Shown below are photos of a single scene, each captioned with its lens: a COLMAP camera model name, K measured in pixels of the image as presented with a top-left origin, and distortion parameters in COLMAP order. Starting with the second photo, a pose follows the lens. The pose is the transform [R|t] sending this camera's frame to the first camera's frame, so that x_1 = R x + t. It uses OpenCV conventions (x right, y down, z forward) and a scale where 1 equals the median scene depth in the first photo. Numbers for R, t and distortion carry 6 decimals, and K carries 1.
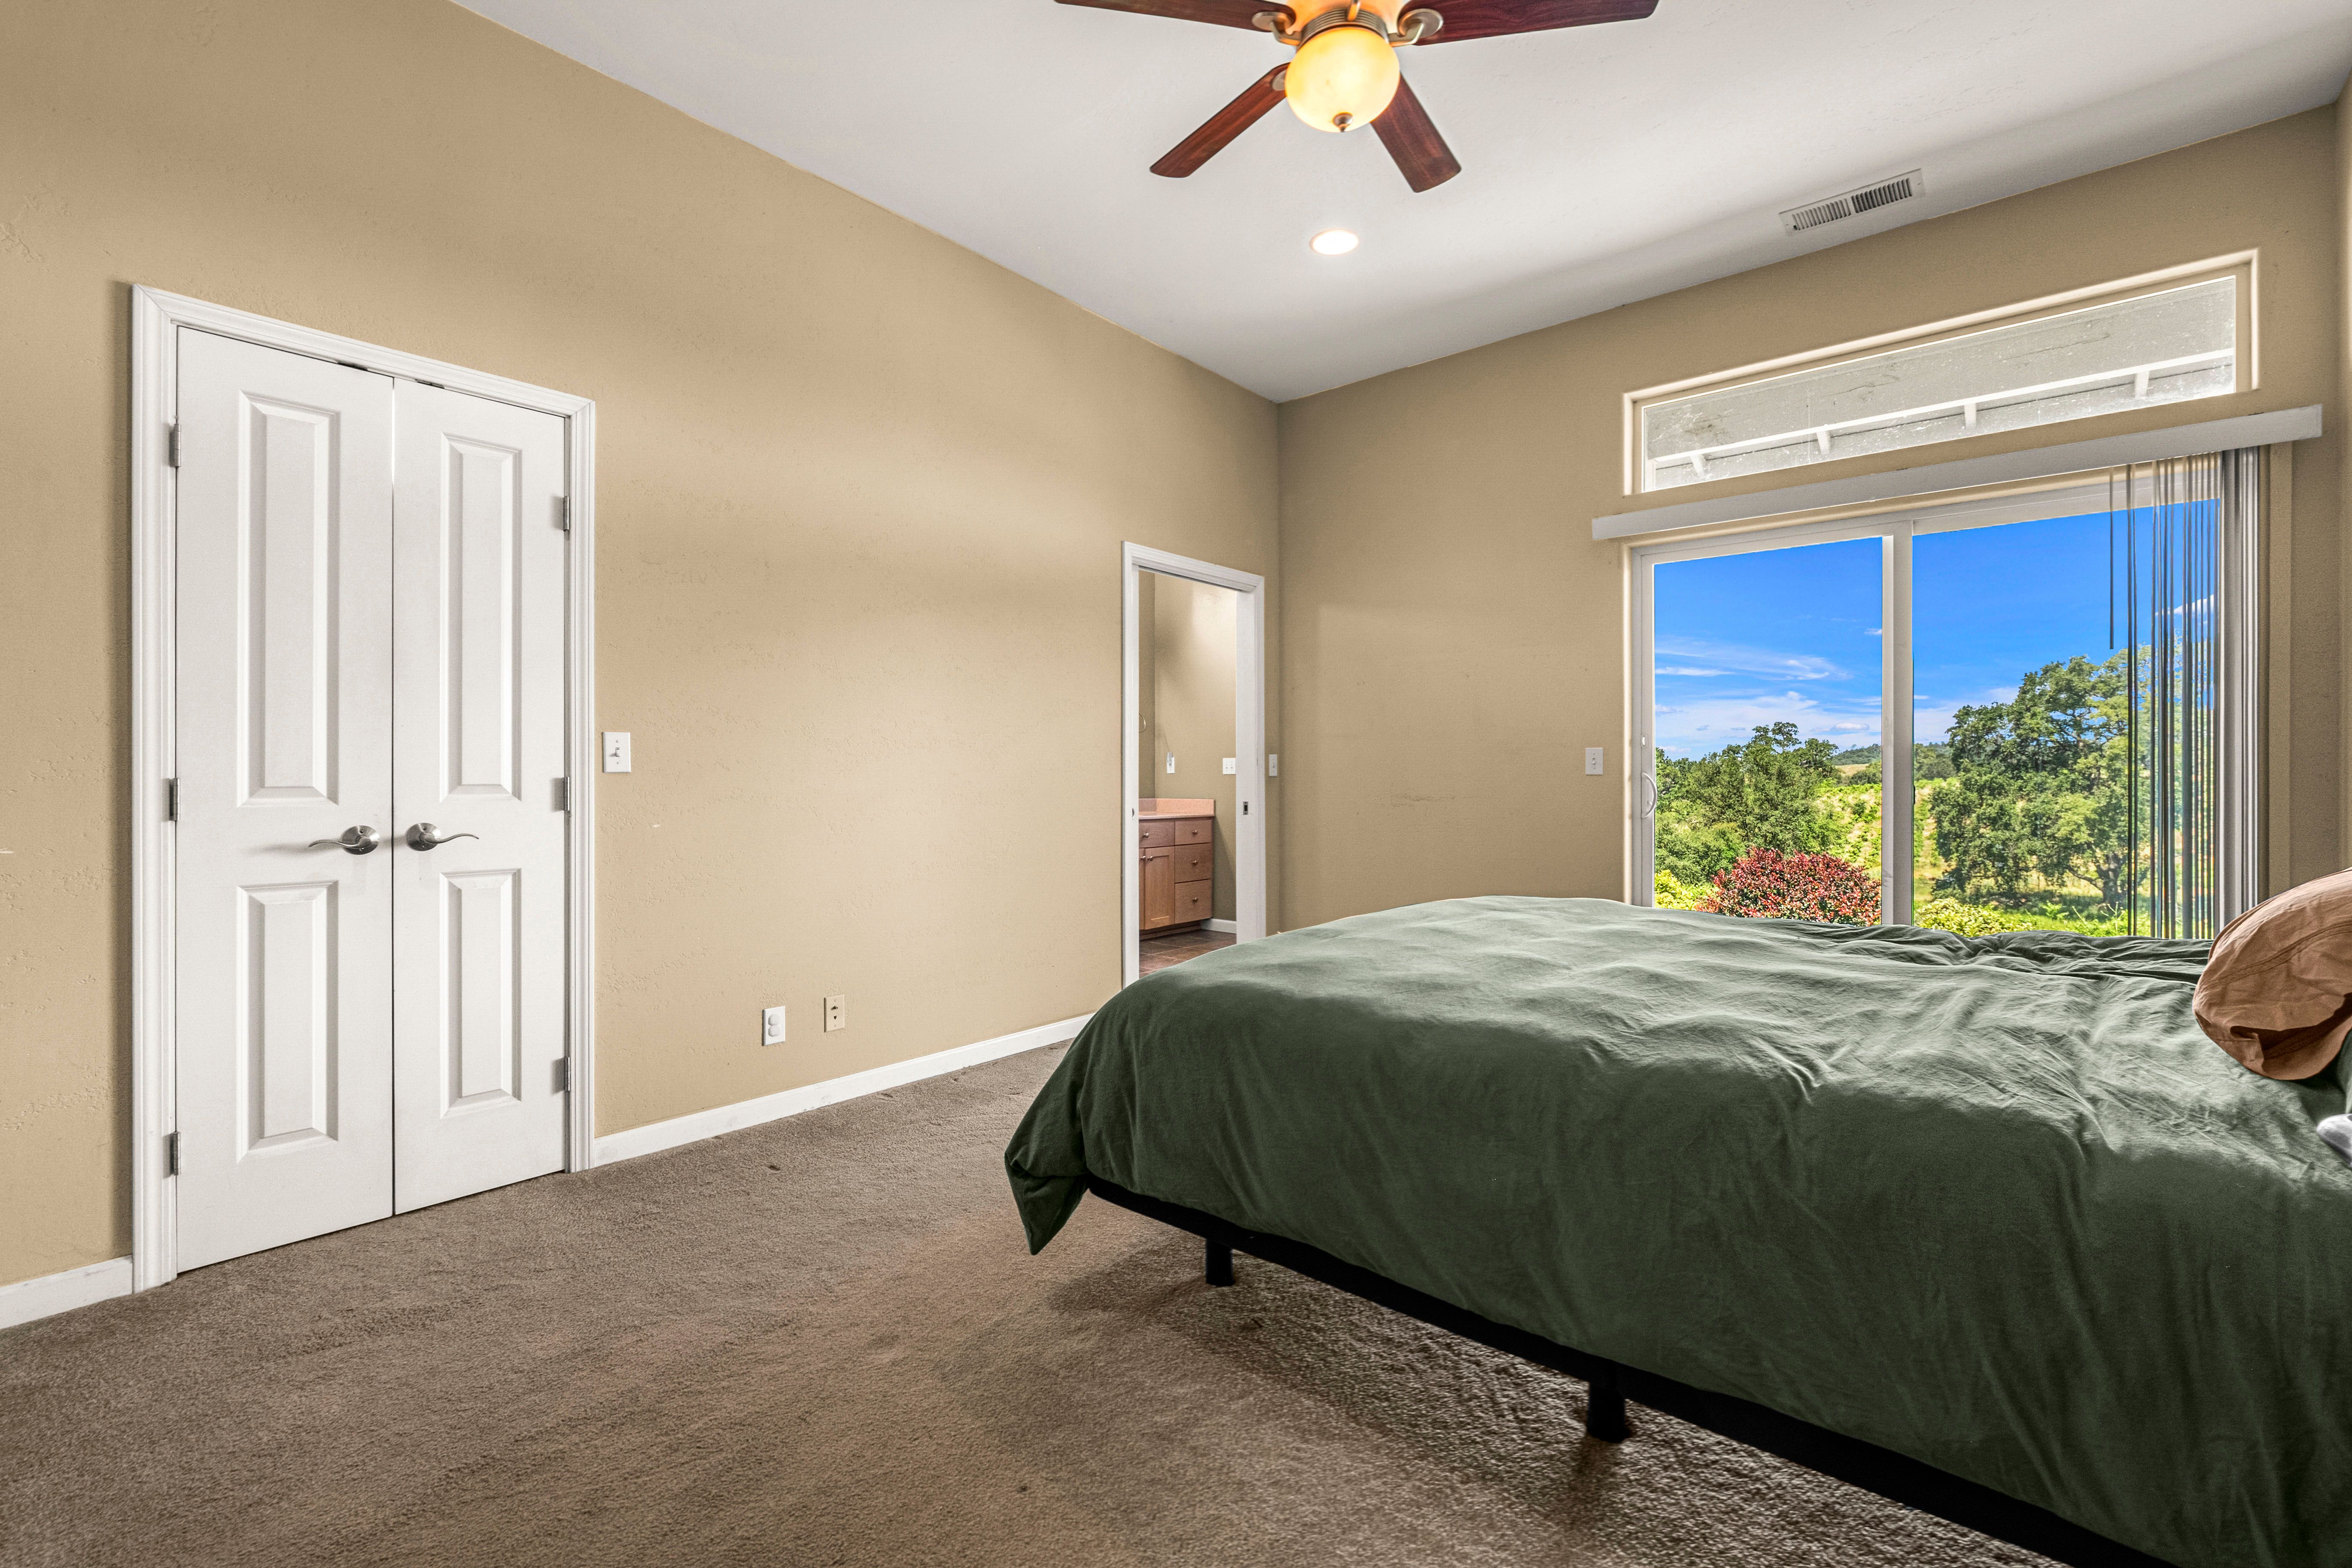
lens RADIAL K [[1007.9, 0, 1166.4], [0, 1007.9, 775.7], [0, 0, 1]] dist [-0.008818, 0.001216]
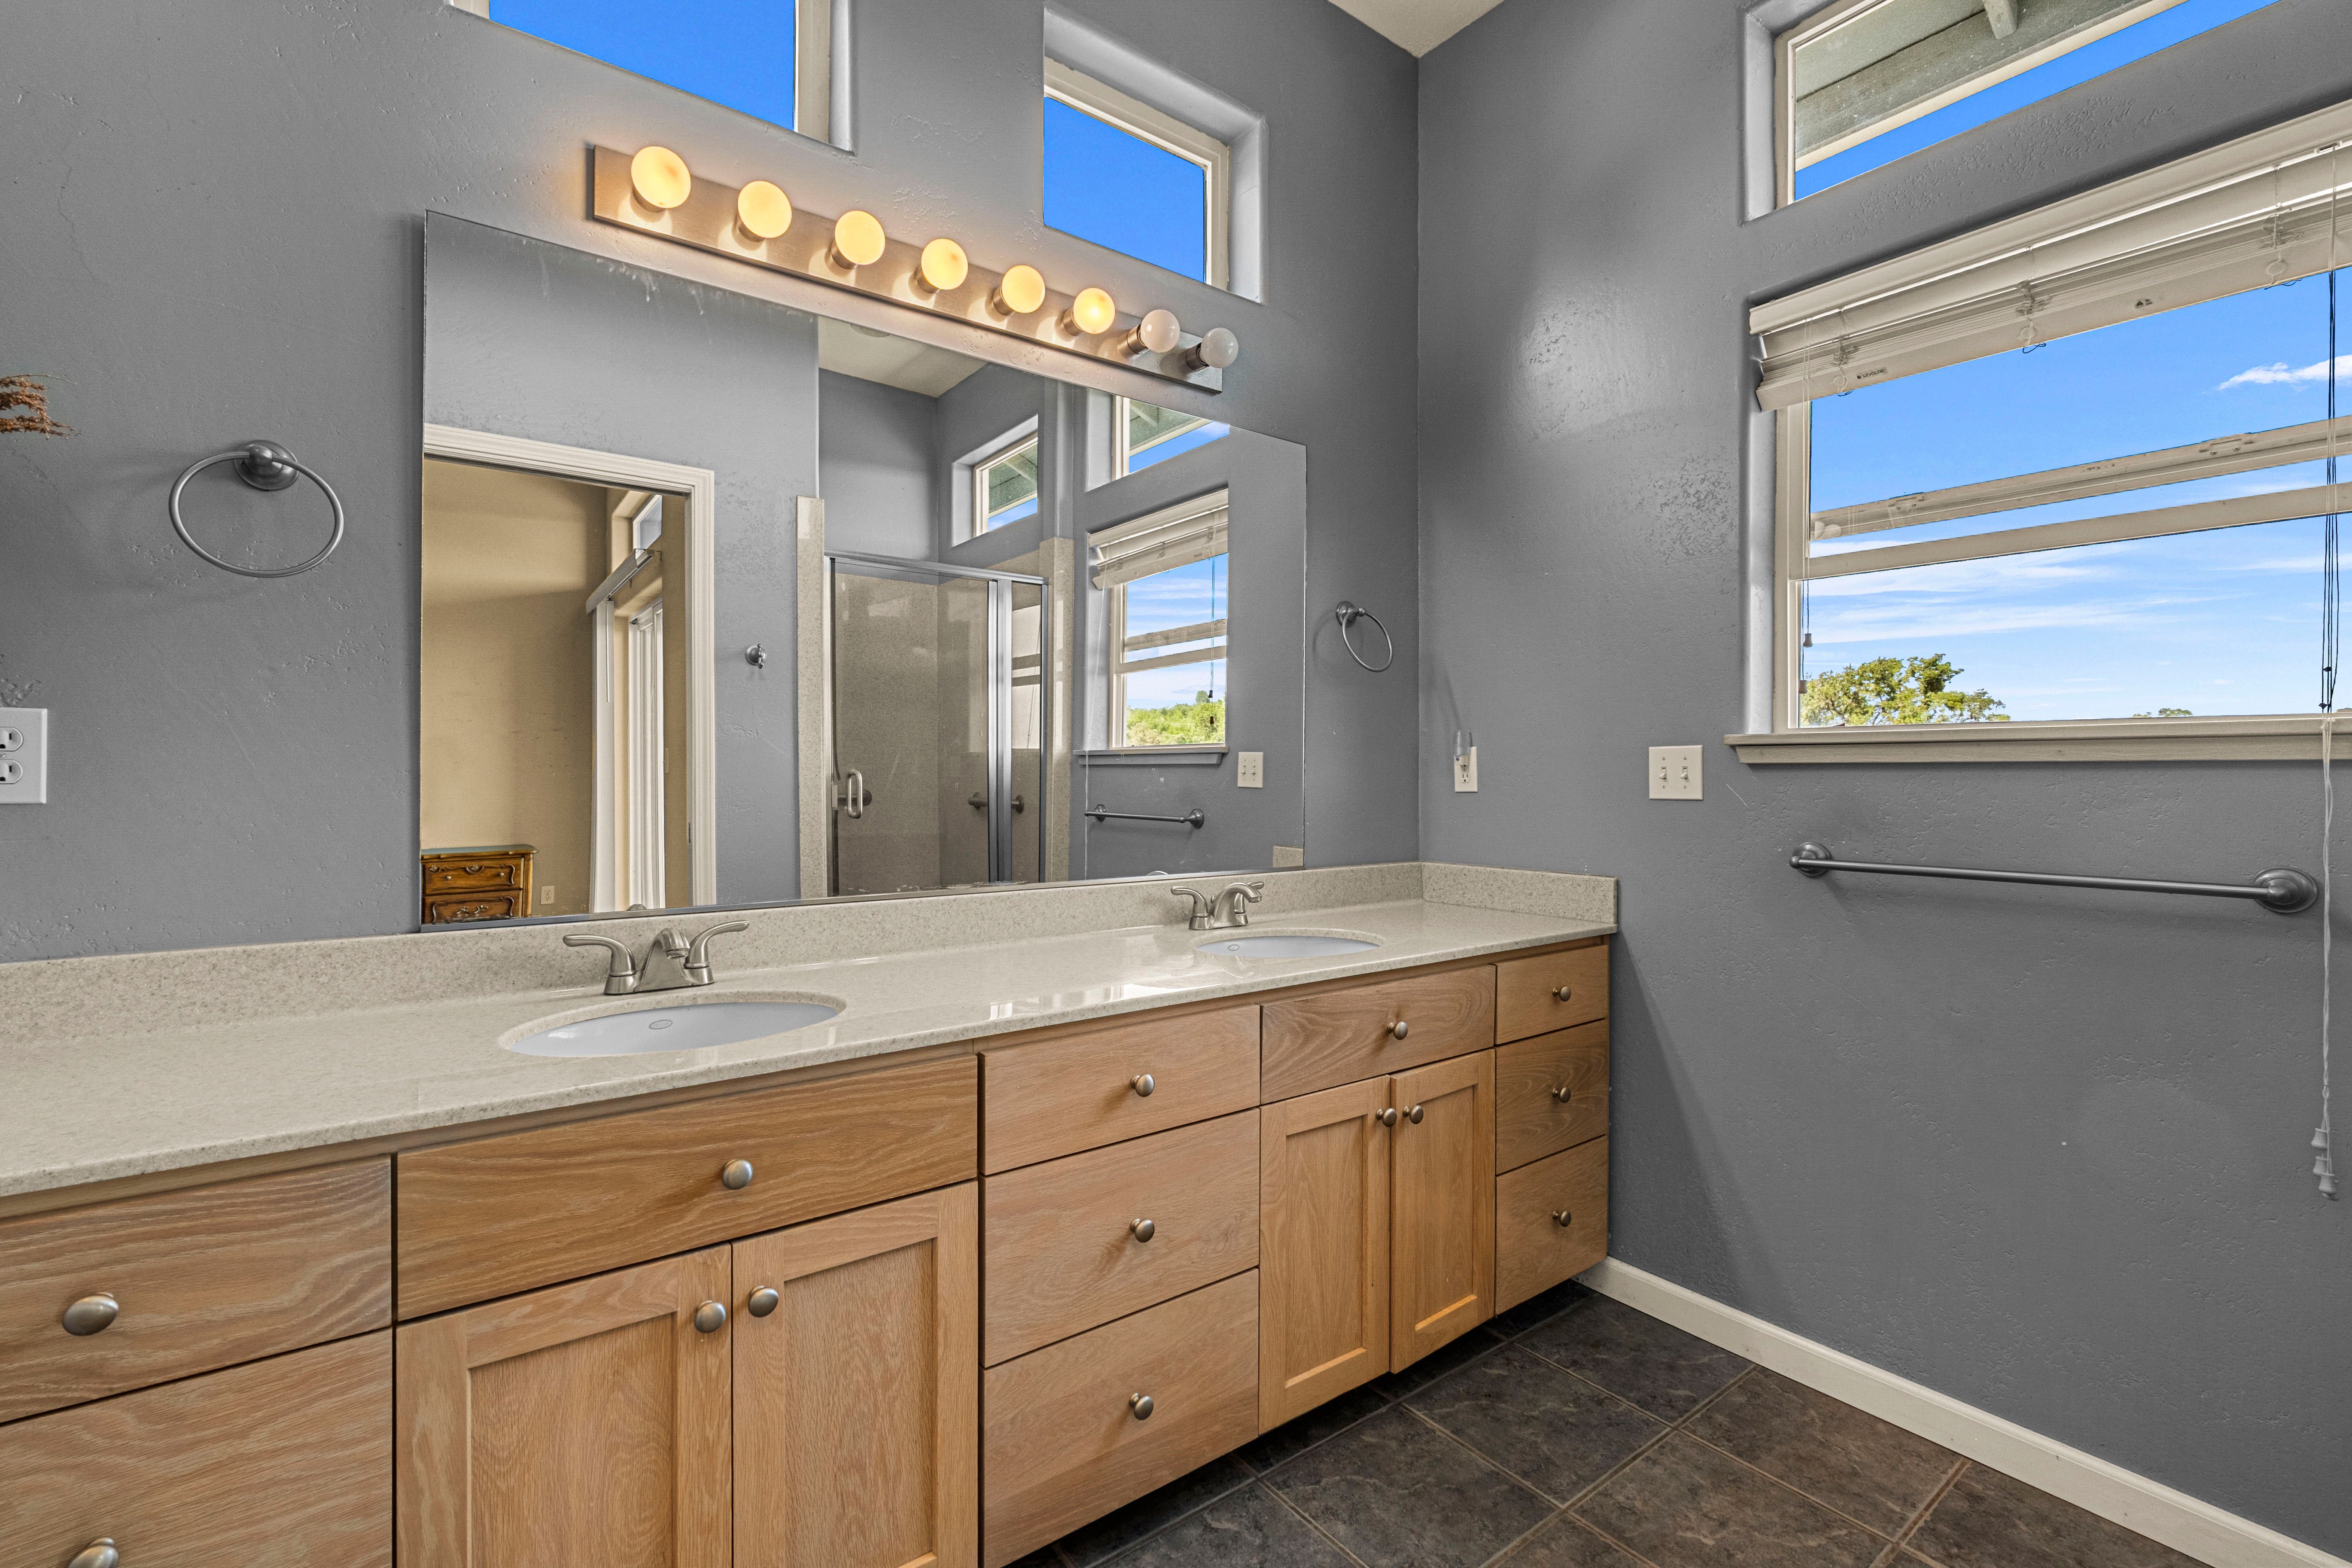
lens RADIAL K [[1007.9, 0, 1175.5], [0, 1007.9, 780.7], [0, 0, 1]] dist [-0.008818, 0.001216]
pose [[0.973599, 0.001154, -0.228261, -0.014955], [-0.001042, 0.999999, 0.000613, -0.007151], [0.228262, -0.000359, 0.973600, 0.665865]]
